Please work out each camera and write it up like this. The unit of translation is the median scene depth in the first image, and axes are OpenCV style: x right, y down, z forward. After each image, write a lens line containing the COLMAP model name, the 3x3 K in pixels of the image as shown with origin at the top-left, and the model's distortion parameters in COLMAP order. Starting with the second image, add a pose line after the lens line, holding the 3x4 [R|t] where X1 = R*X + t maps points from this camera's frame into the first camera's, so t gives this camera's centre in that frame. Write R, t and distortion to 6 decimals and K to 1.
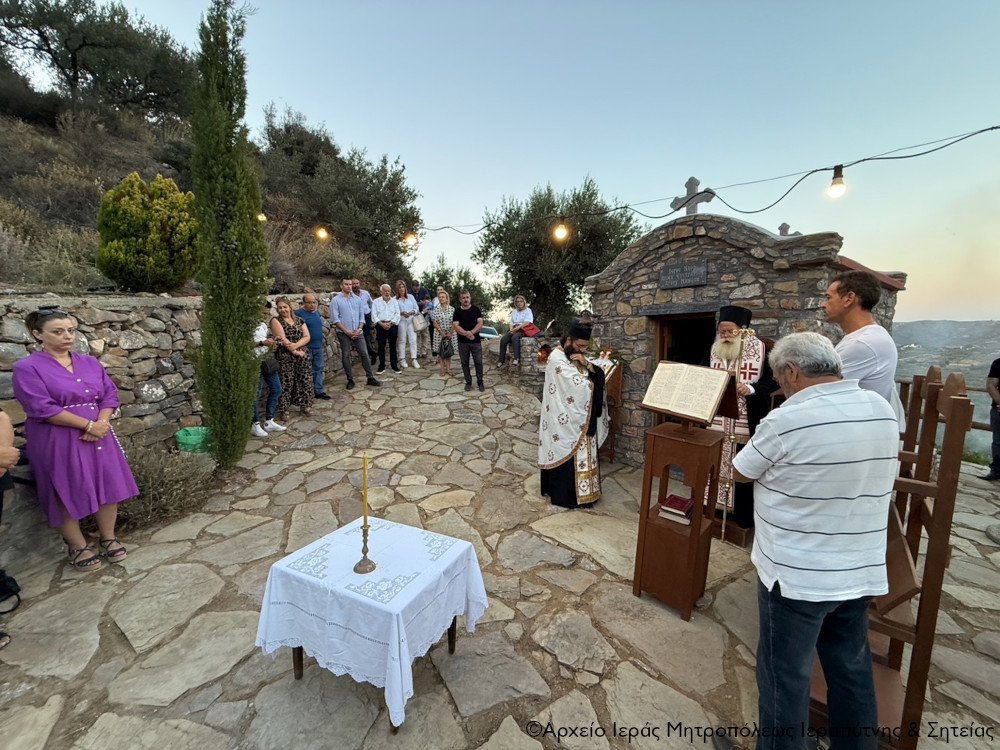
lens RADIAL K [[395.5, 0, 497.0], [0, 395.5, 375.1], [0, 0, 1]] dist [-0.005784, 0.000829]
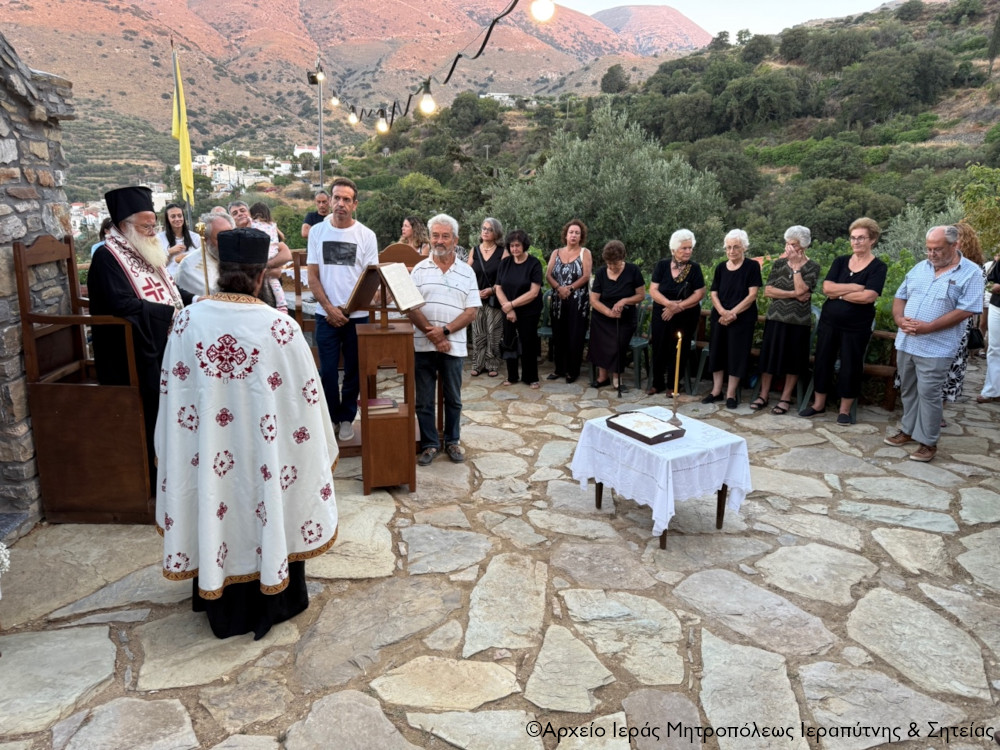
lens RADIAL K [[705.4, 0, 504.7], [0, 705.4, 378.7], [0, 0, 1]] dist [0.011968, -0.022318]
pose [[-0.825668, -0.180832, 0.534389, -0.469313], [0.026542, 0.933736, 0.356977, -0.223874], [-0.563531, 0.308928, -0.766157, 1.315464]]
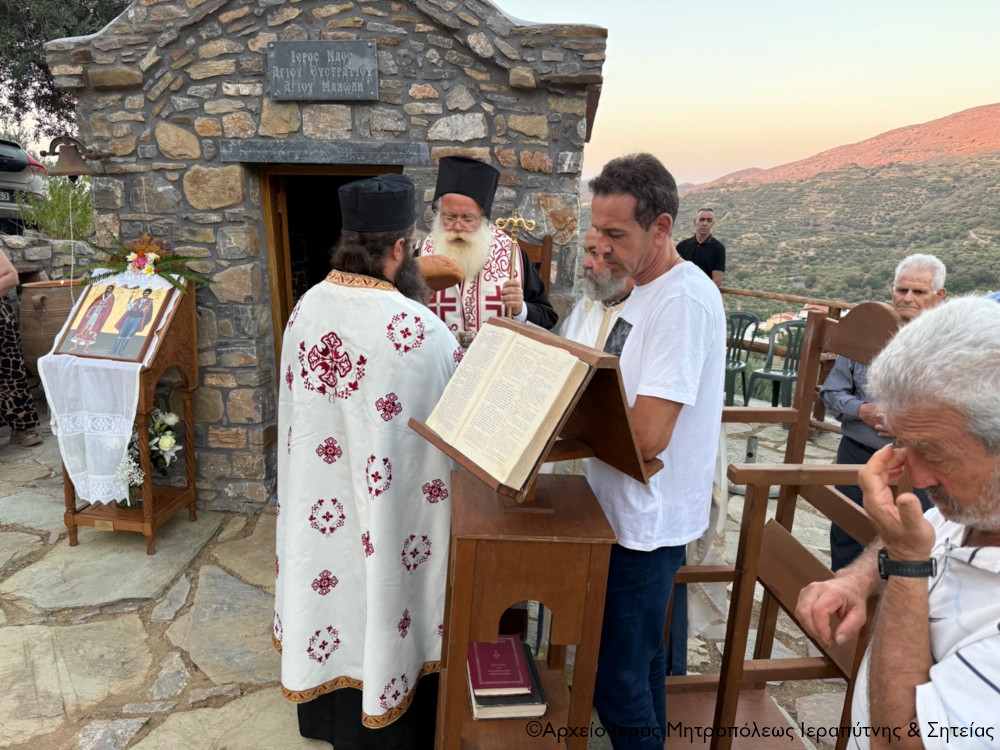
lens RADIAL K [[705.4, 0, 501.3], [0, 705.4, 378.8], [0, 0, 1]] dist [0.011968, -0.022318]
pose [[0.670303, -0.171097, 0.722094, -0.011876], [0.046640, 0.980847, 0.189112, -0.063209], [-0.740620, -0.093084, 0.665445, 0.321801]]
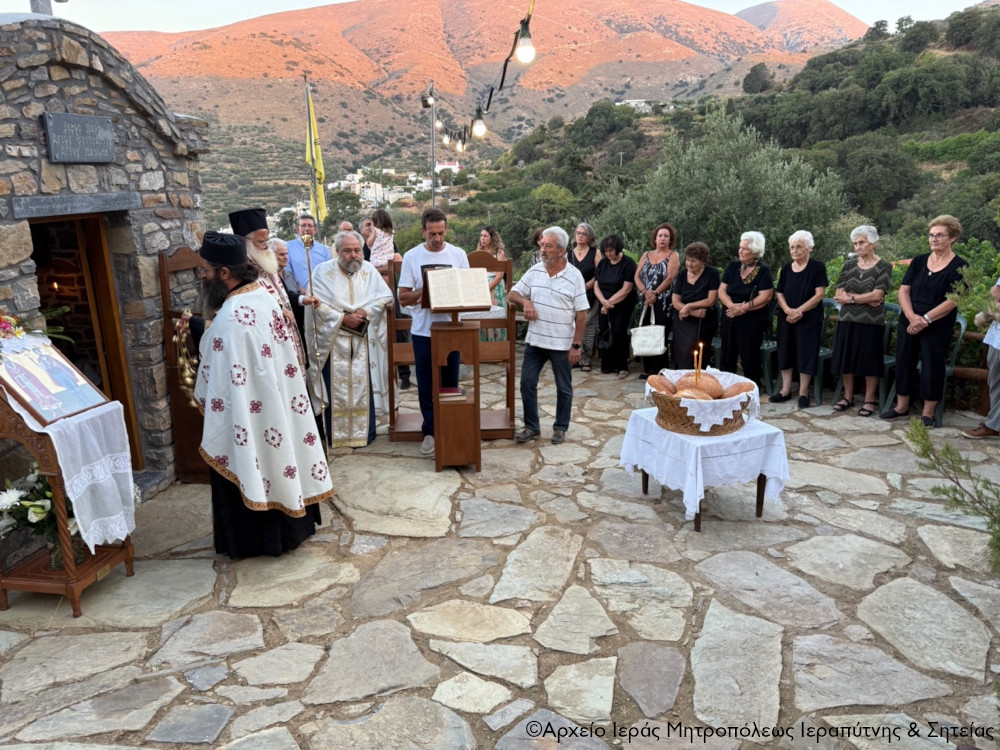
lens RADIAL K [[705.4, 0, 500.7], [0, 705.4, 375.8], [0, 0, 1]] dist [0.011968, -0.022318]
pose [[-0.705671, -0.184712, 0.684040, -0.629430], [0.075801, 0.940200, 0.332081, -0.230774], [-0.704473, 0.286191, -0.649471, 1.329024]]
